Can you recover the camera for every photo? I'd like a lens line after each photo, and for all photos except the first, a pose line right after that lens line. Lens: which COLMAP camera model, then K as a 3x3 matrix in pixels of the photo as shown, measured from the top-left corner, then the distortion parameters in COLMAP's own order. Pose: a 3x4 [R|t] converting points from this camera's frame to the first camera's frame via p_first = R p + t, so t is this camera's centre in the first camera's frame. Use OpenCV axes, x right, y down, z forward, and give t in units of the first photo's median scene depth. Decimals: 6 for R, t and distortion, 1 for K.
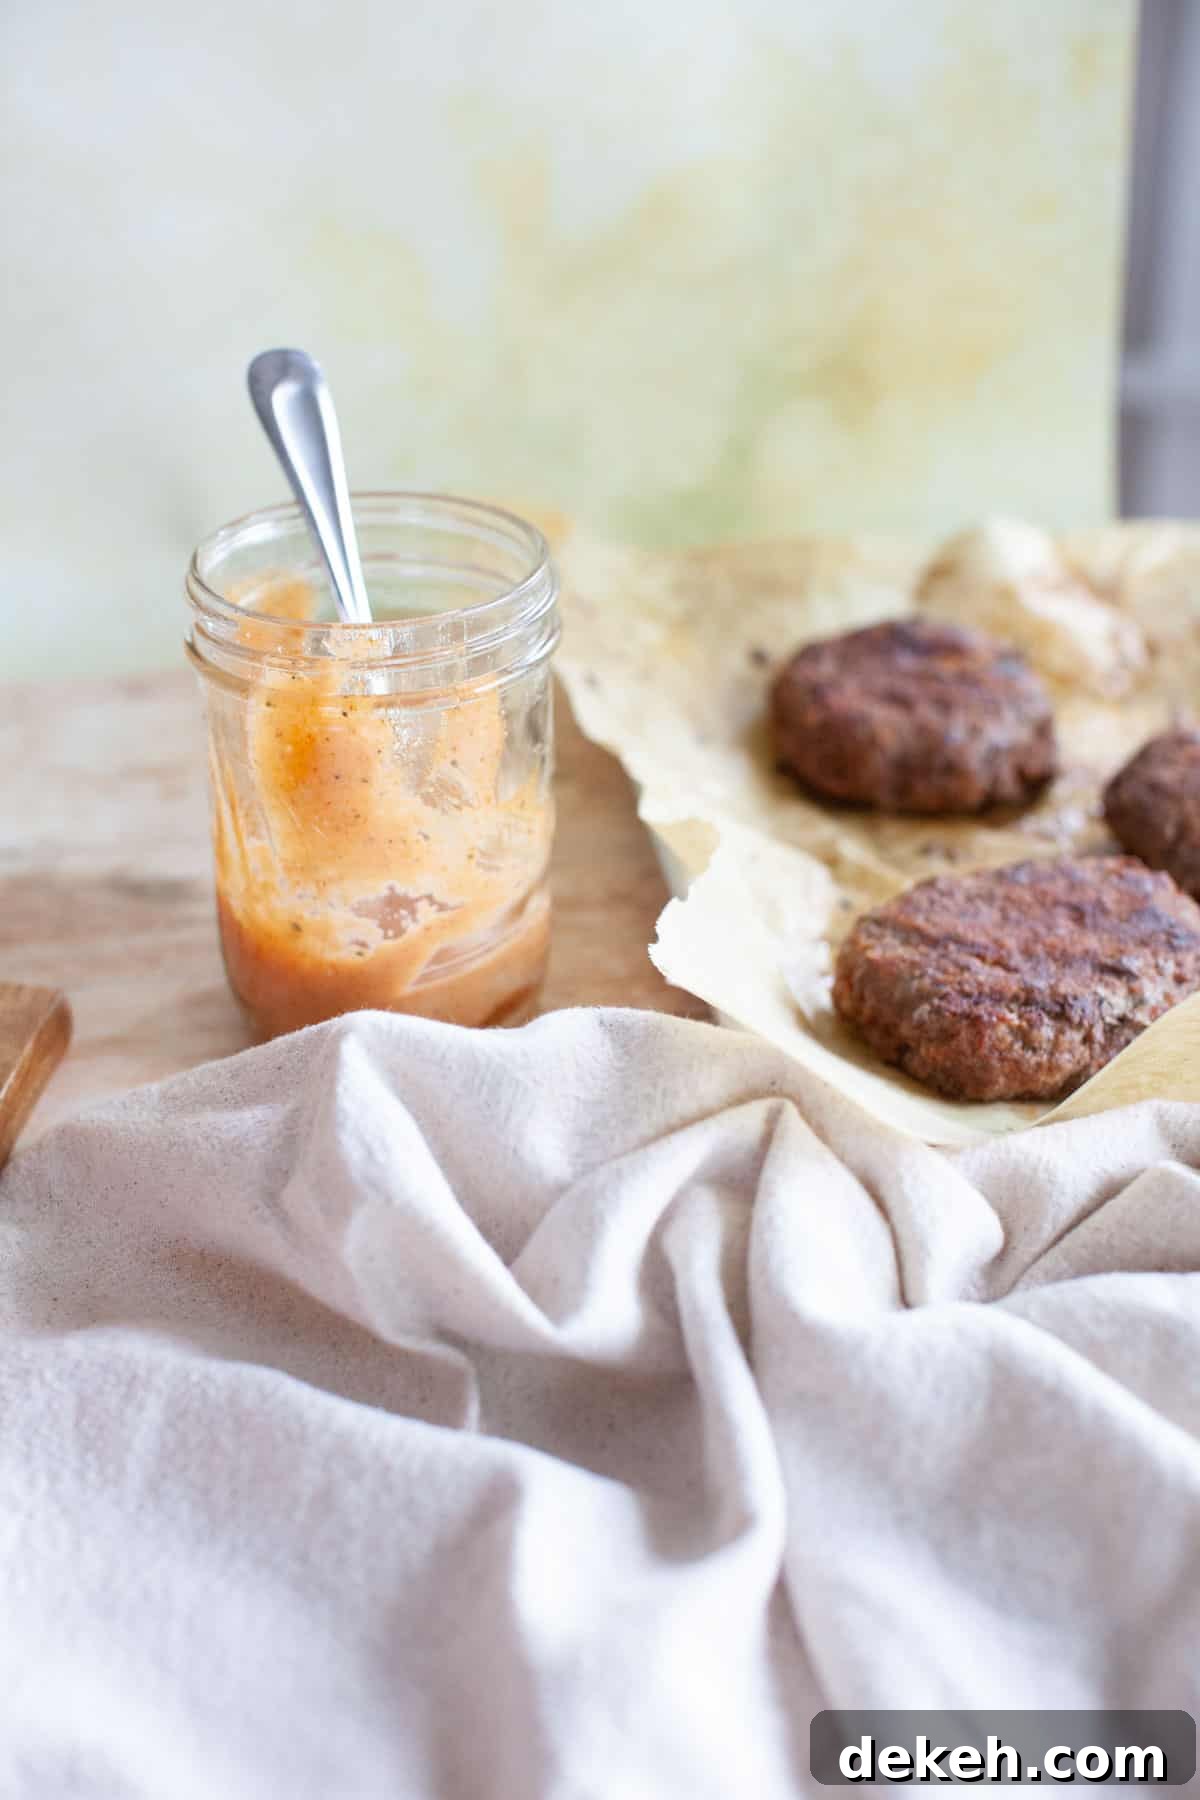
lens RADIAL K [[2850.1, 0, 541.1], [0, 2850.1, 897.7], [0, 0, 1]] dist [-0.274117, 0.174466]
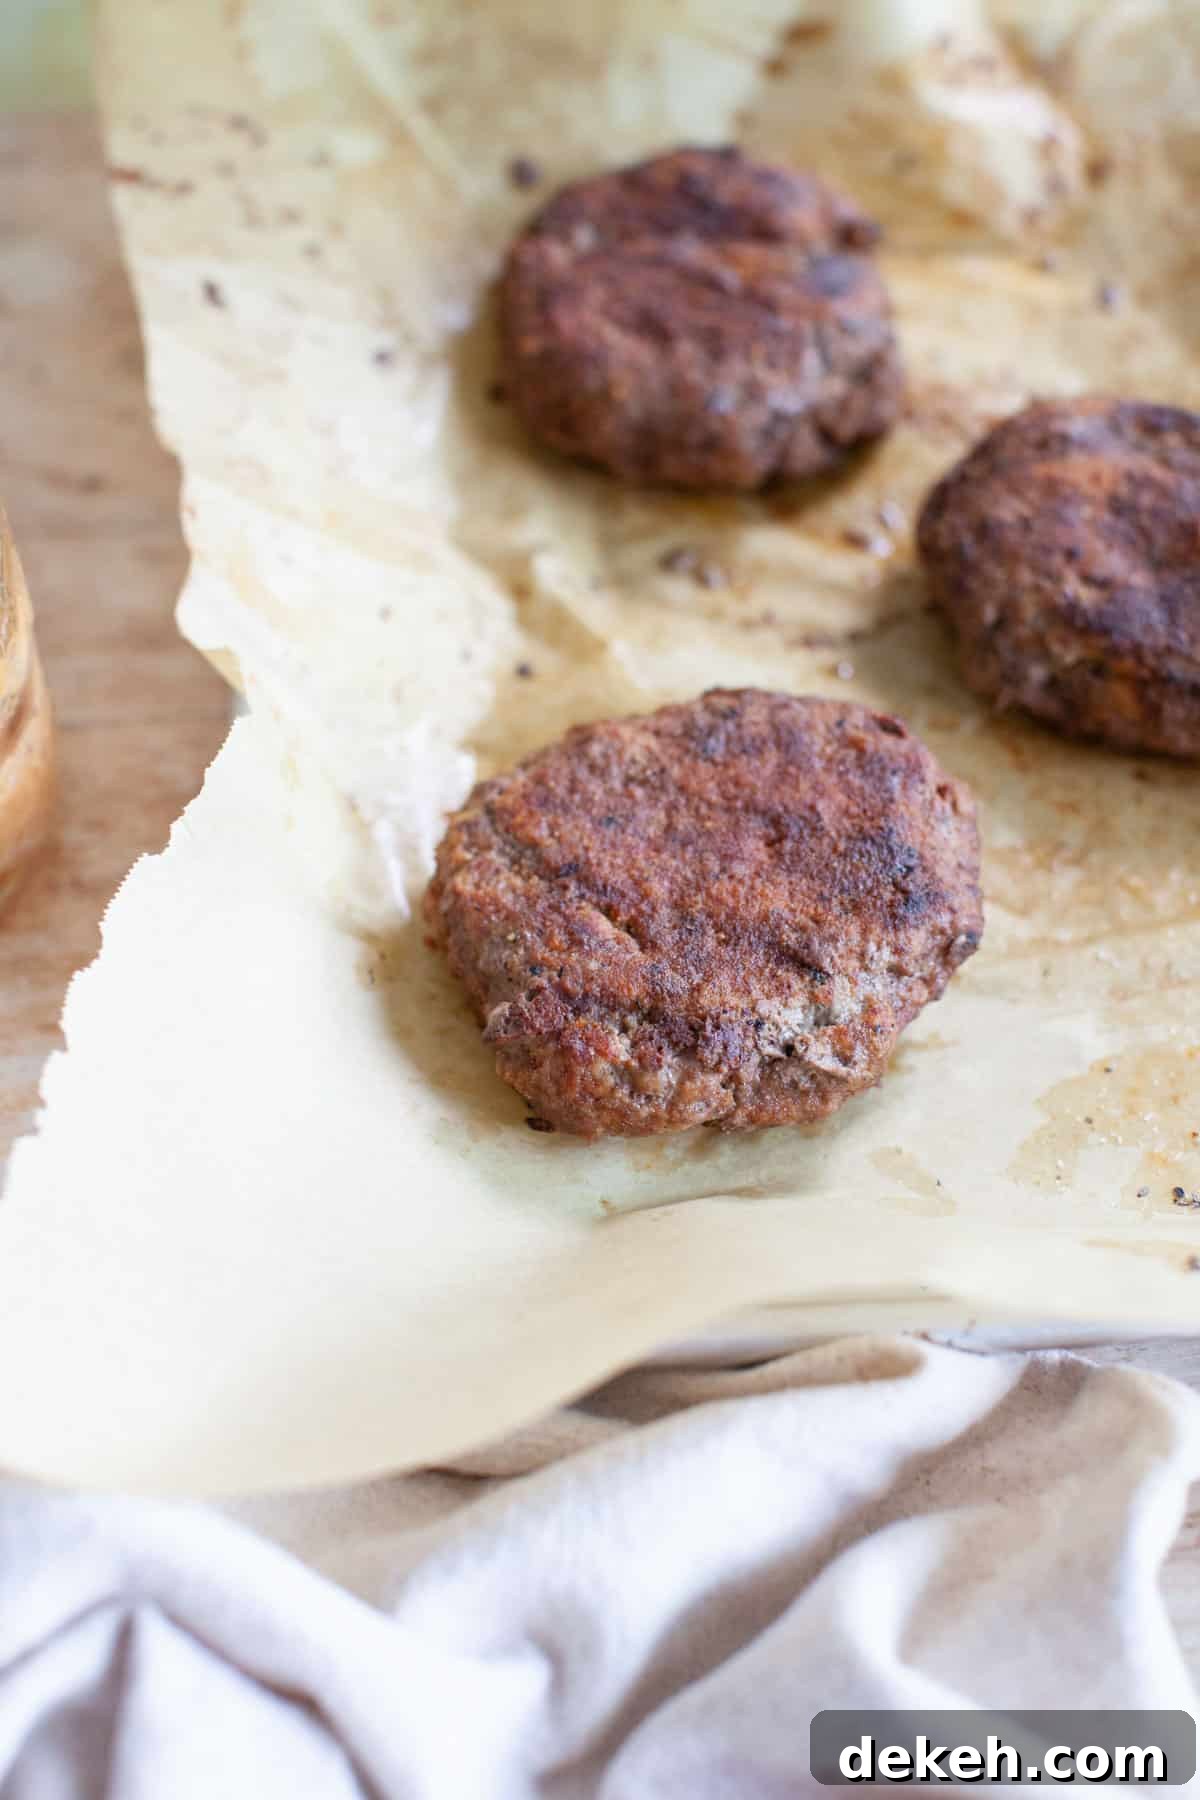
lens RADIAL K [[2850.1, 0, 541.1], [0, 2850.1, 897.7], [0, 0, 1]] dist [-0.274117, 0.174466]
pose [[0.993480, 0.066168, -0.092842, 0.204064], [-0.021563, 0.908701, 0.416890, -0.272866], [0.111950, -0.412169, 0.904203, 0.374598]]
